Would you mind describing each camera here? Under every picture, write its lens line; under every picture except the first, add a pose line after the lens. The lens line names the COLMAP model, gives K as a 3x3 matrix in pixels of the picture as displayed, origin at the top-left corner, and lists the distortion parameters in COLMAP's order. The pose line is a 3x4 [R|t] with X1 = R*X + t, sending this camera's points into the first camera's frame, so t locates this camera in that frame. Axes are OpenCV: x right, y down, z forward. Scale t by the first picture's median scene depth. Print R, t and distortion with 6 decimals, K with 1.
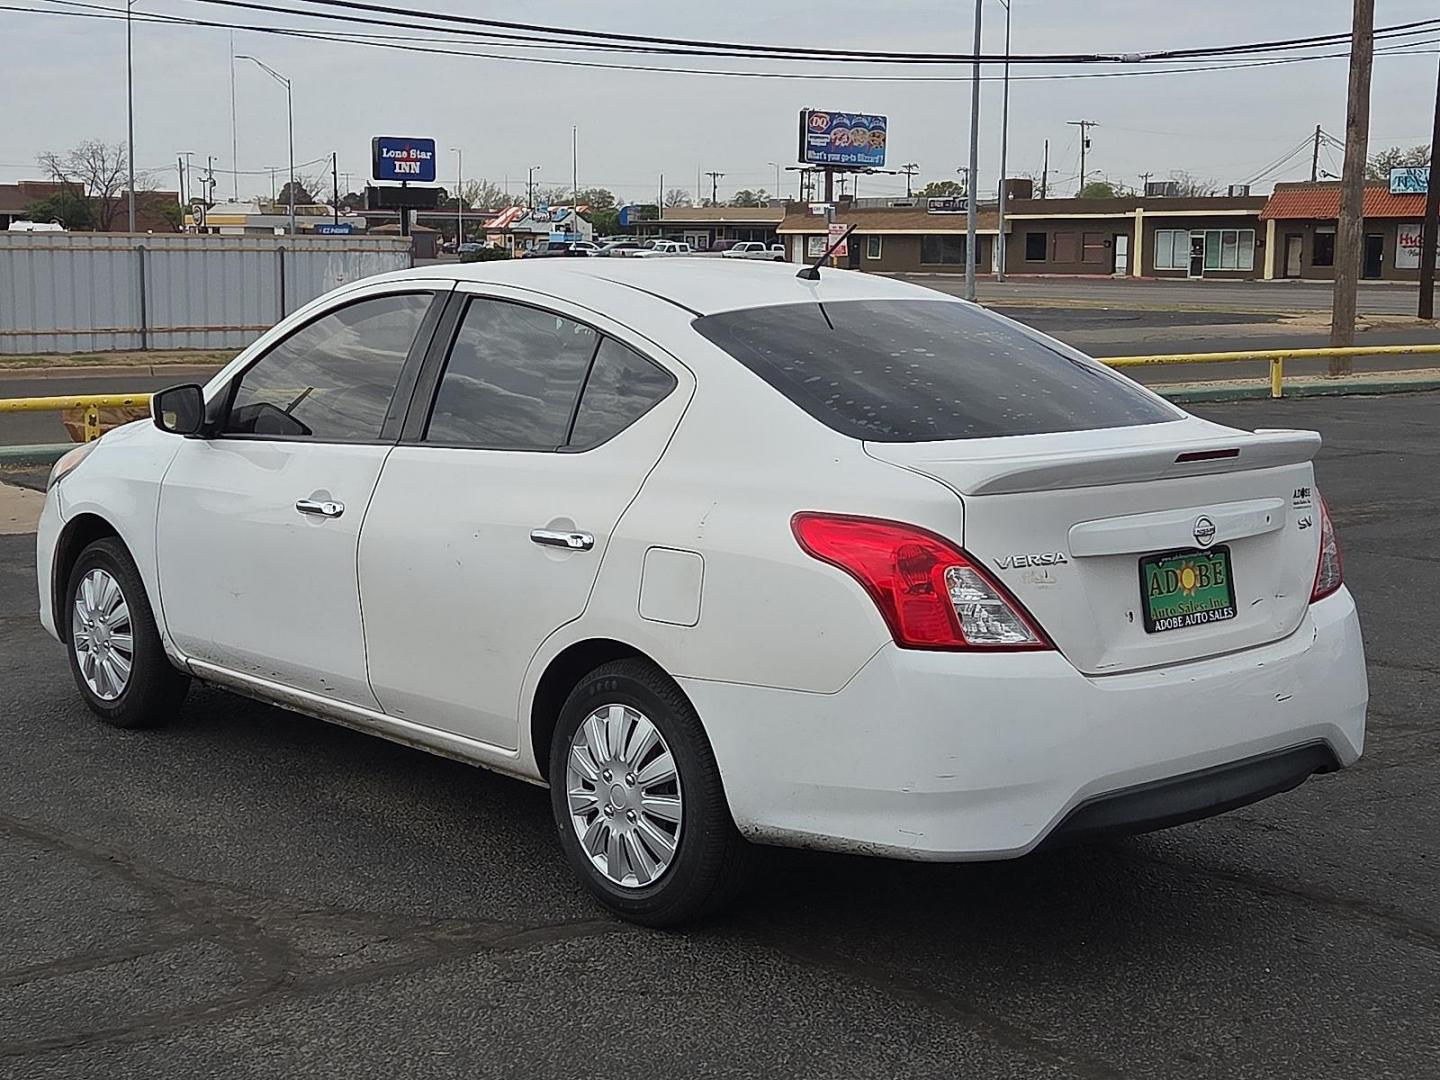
lens RADIAL K [[2150.1, 0, 702.1], [0, 2150.1, 538.2], [0, 0, 1]] dist [0.100719, 0.012308]
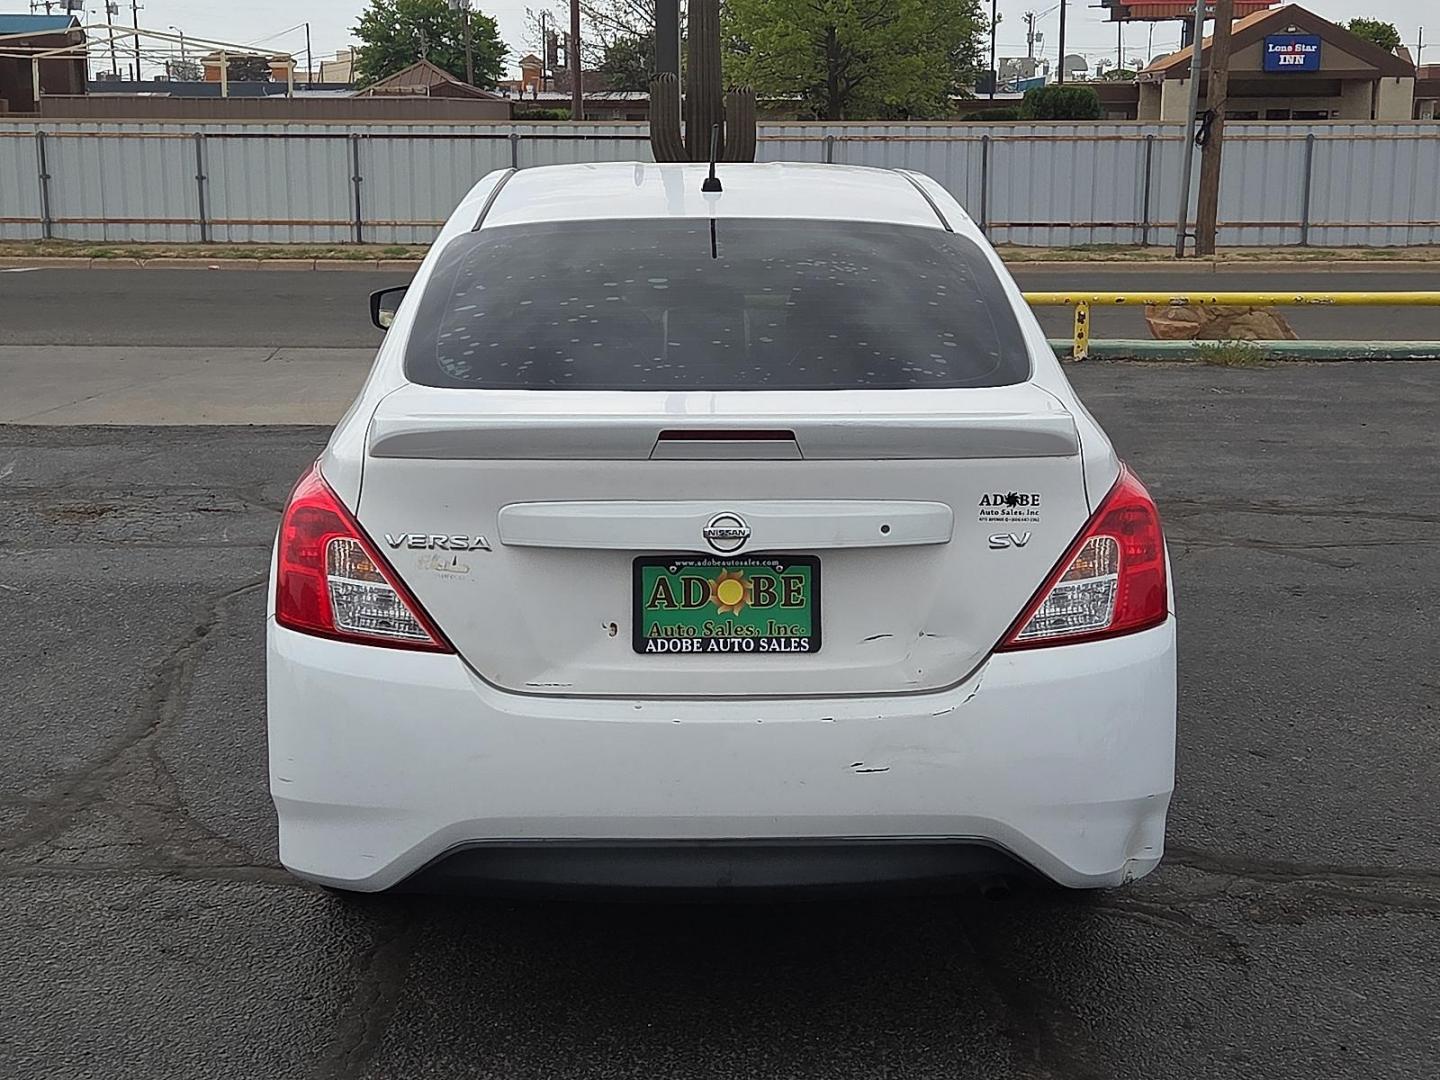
lens RADIAL K [[2112.0, 0, 726.0], [0, 2112.0, 577.9], [0, 0, 1]] dist [0.371857, -1.498538]
pose [[0.779946, 0.130445, -0.612101, 0.642638], [-0.088050, 0.991181, 0.099037, -0.057291], [0.619622, -0.023347, 0.784553, 0.382253]]
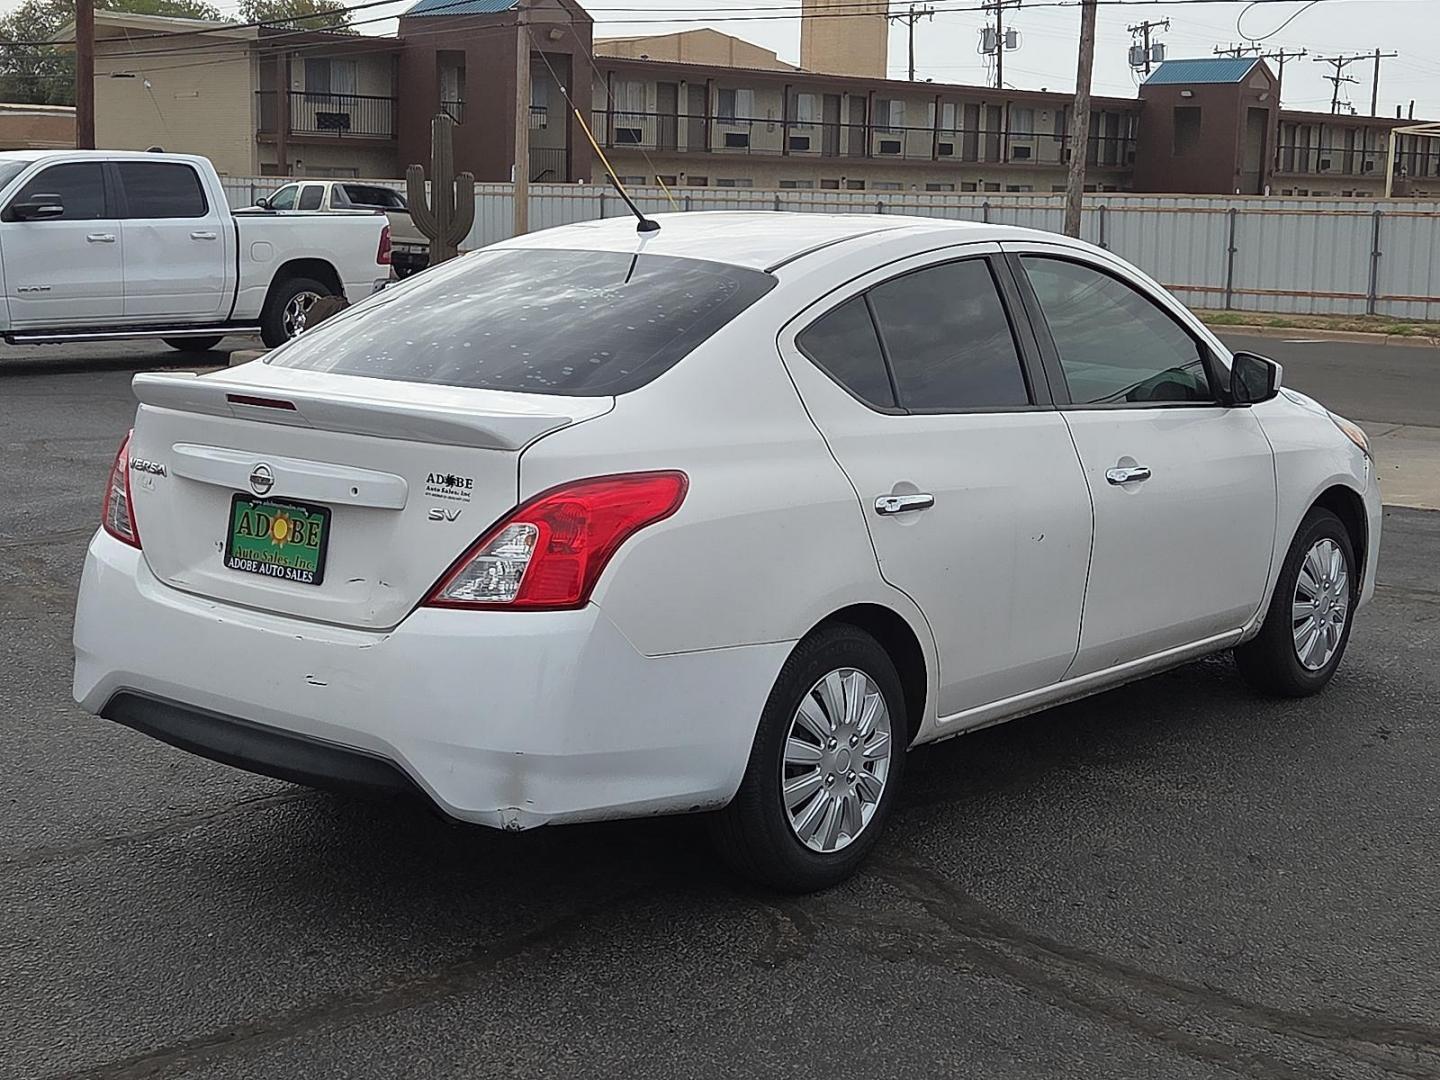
lens RADIAL K [[2150.1, 0, 702.1], [0, 2150.1, 538.2], [0, 0, 1]] dist [0.100719, 0.012308]
pose [[0.165092, 0.159619, -0.973276, 1.129440], [-0.156553, 0.978547, 0.133928, -0.128859], [0.973774, 0.130259, 0.186539, 0.942408]]
